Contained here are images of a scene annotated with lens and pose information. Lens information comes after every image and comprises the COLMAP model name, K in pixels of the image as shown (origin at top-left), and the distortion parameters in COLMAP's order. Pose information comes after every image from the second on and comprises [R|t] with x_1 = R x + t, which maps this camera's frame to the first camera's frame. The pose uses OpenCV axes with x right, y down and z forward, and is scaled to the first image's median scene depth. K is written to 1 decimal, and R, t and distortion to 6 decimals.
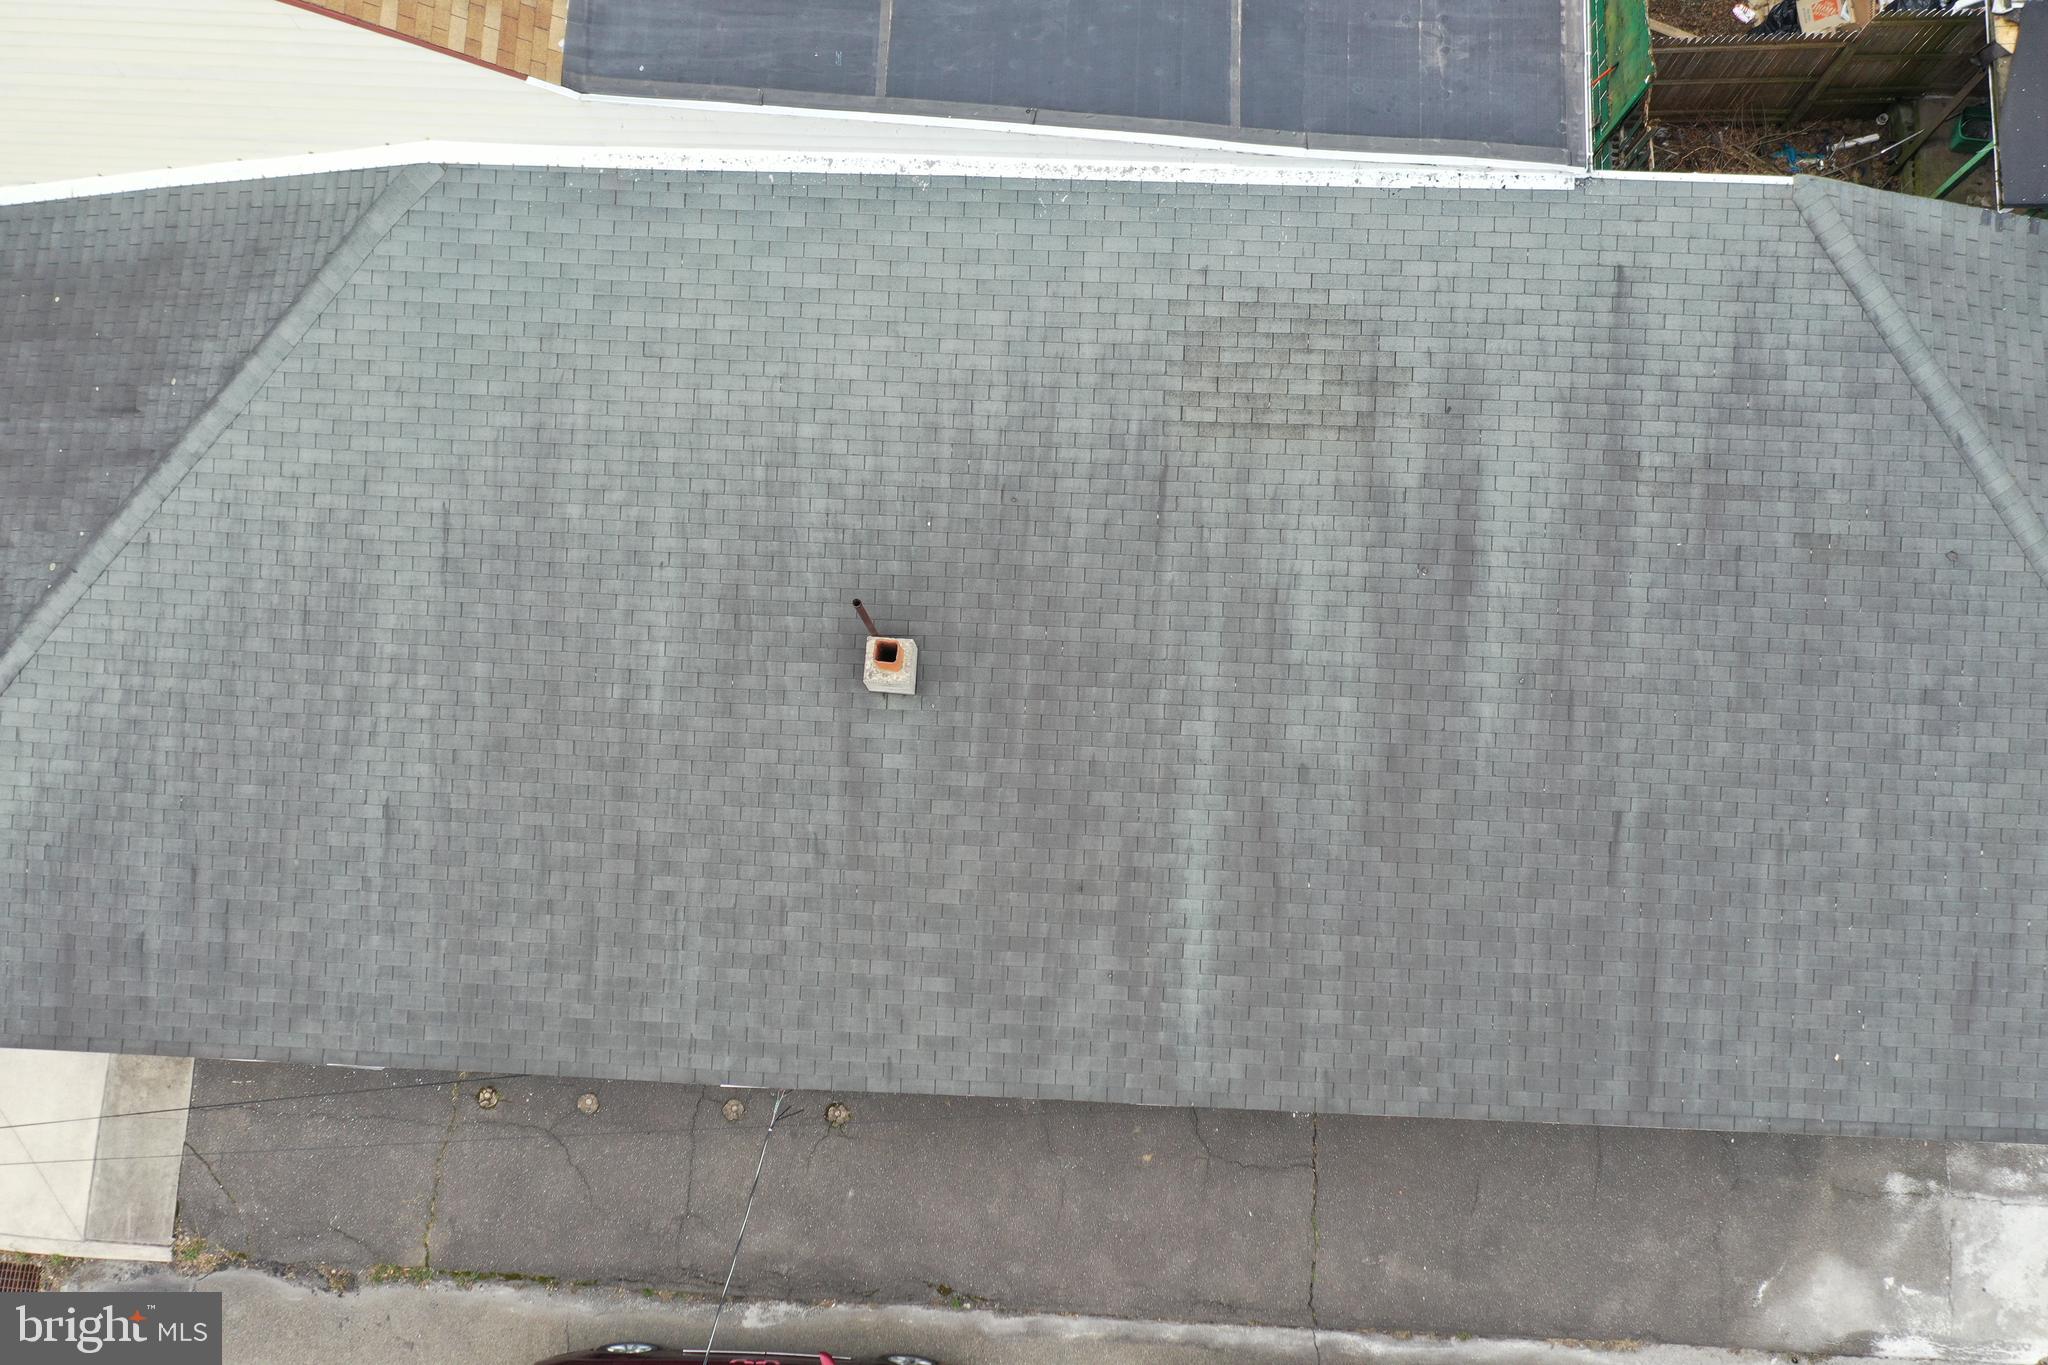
lens RADIAL K [[1610.9, 0, 1024.0], [0, 1610.9, 682.5], [0, 0, 1]] dist [-0.000830, 0.003547]
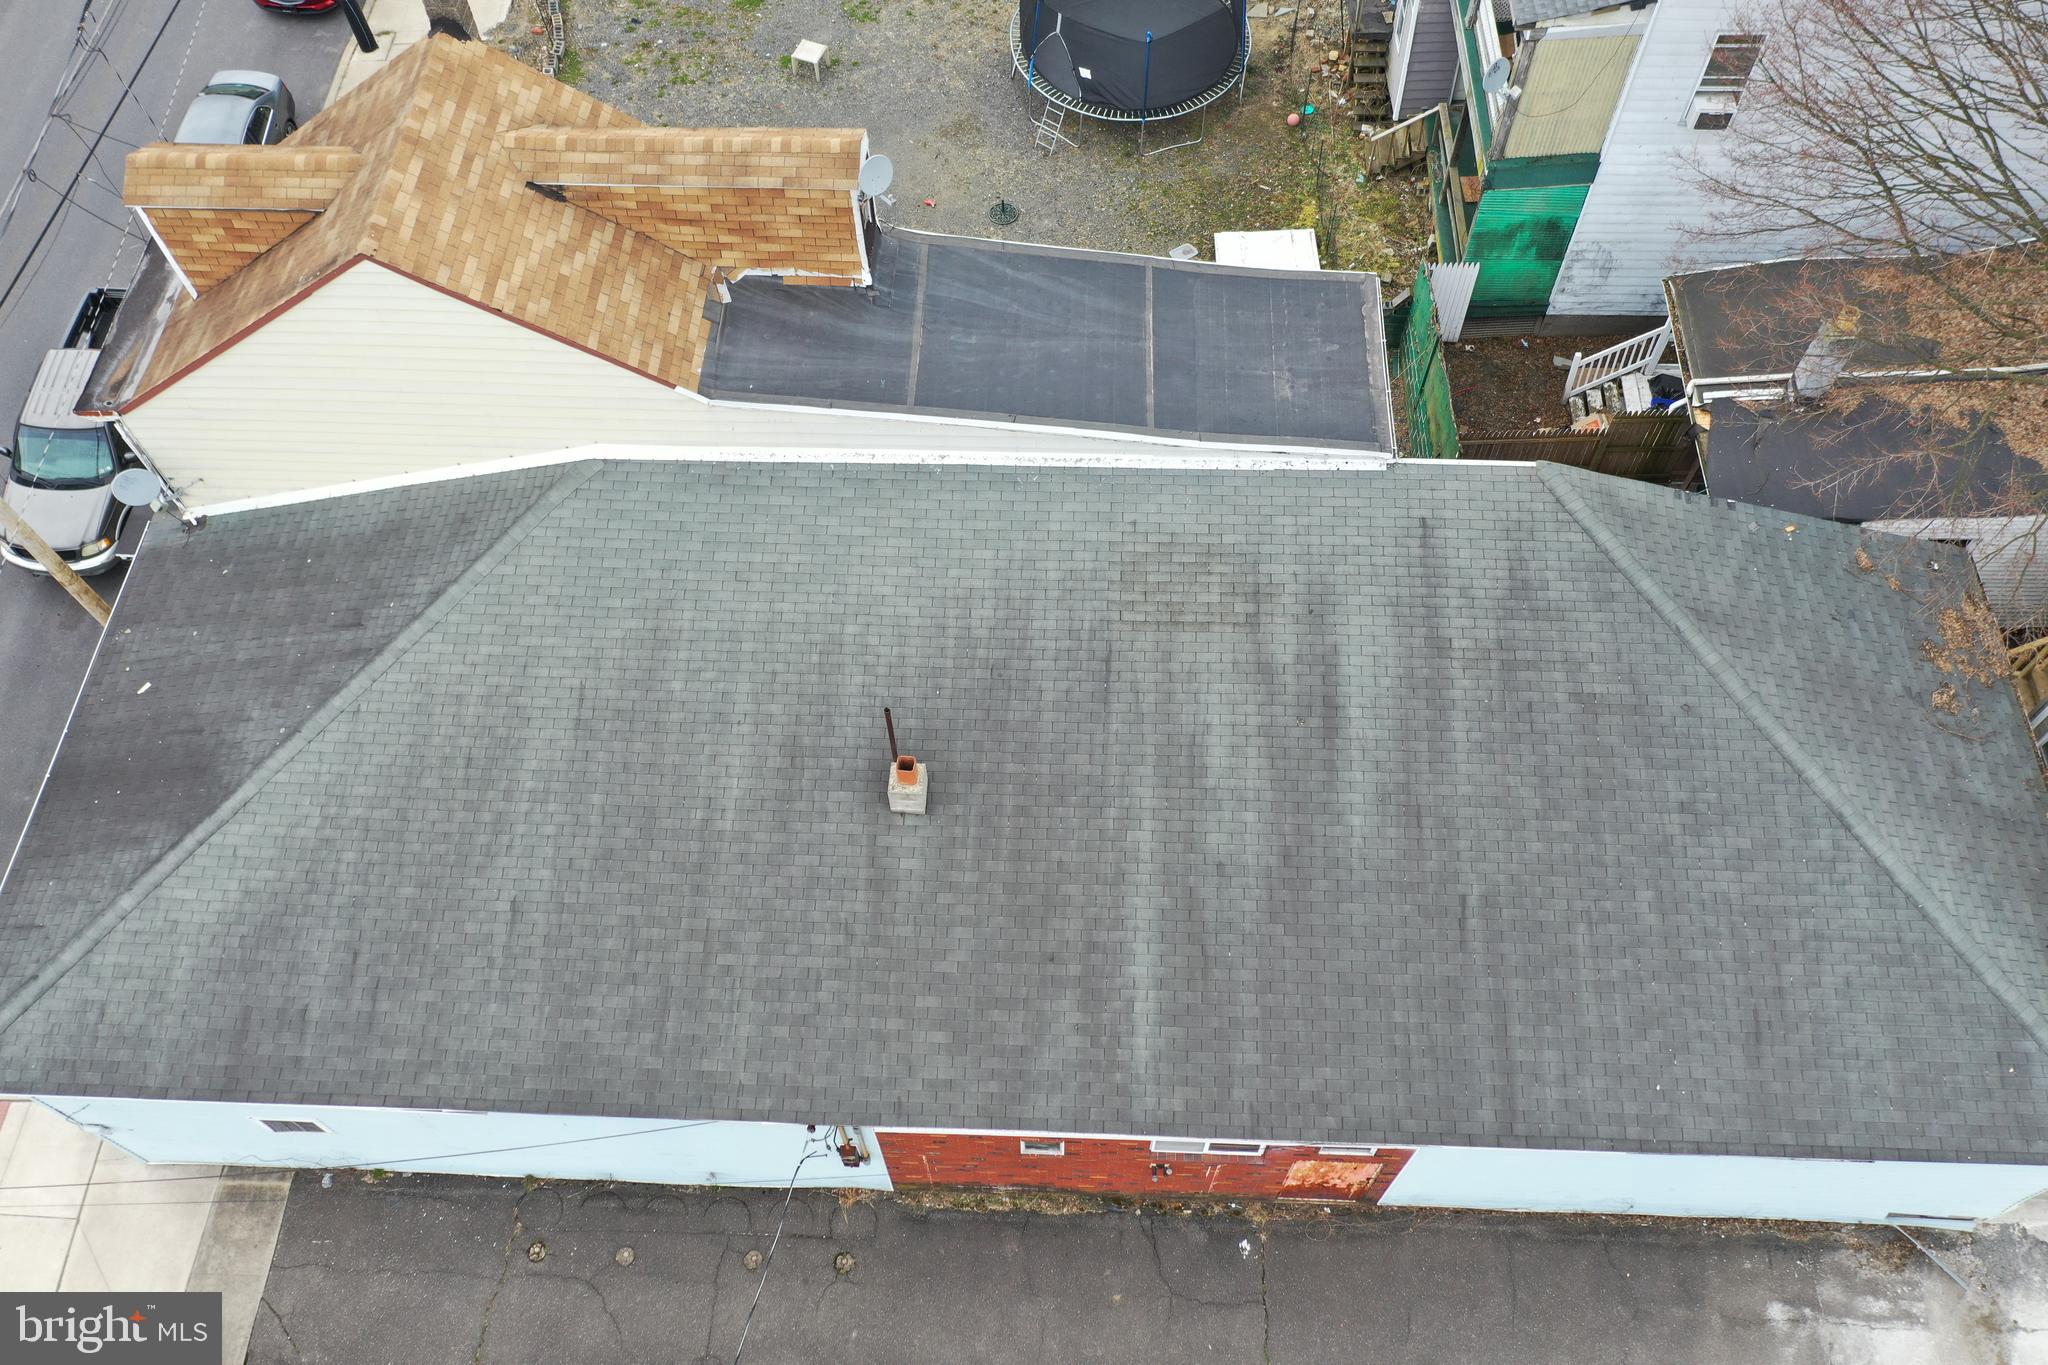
lens RADIAL K [[1613.1, 0, 1024.0], [0, 1613.1, 682.5], [0, 0, 1]] dist [0.001131, 0.005282]
pose [[0.999957, -0.001487, 0.009125, 0.001531], [0.004702, 0.931599, -0.363457, 0.389783], [-0.007961, 0.363485, 0.931566, -0.275036]]
